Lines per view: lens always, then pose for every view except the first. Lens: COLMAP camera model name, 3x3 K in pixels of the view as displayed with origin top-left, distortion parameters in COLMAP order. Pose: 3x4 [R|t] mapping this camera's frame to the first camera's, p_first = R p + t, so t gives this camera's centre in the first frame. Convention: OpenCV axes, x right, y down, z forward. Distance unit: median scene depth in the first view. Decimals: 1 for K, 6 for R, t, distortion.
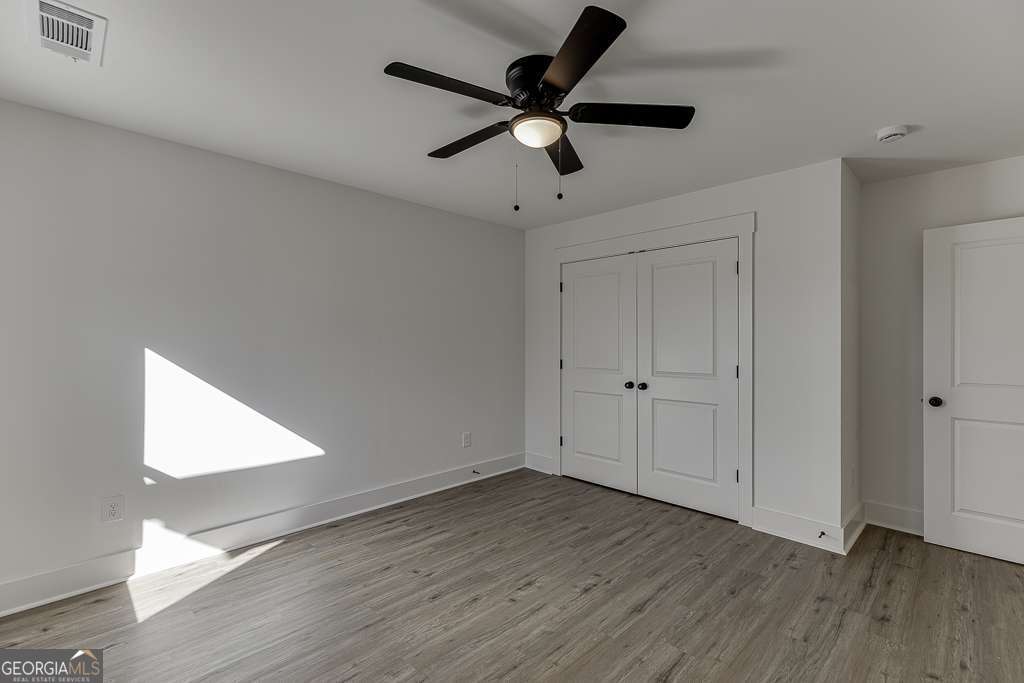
lens RADIAL K [[456.8, 0, 517.7], [0, 456.8, 338.1], [0, 0, 1]] dist [0.007748, -0.002674]
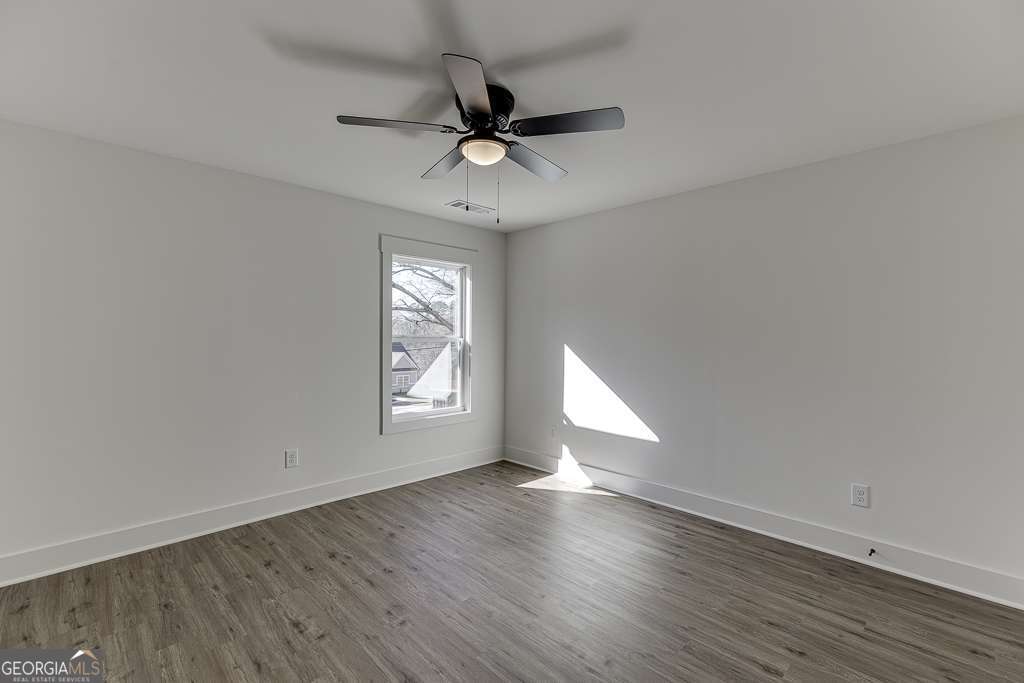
lens RADIAL K [[456.8, 0, 518.1], [0, 456.8, 341.1], [0, 0, 1]] dist [0.007748, -0.002674]
pose [[-0.010437, 0.004249, -0.999937, 0.726350], [-0.007537, 0.999962, 0.004328, 0.006151], [0.999917, 0.007582, -0.010404, 0.696833]]
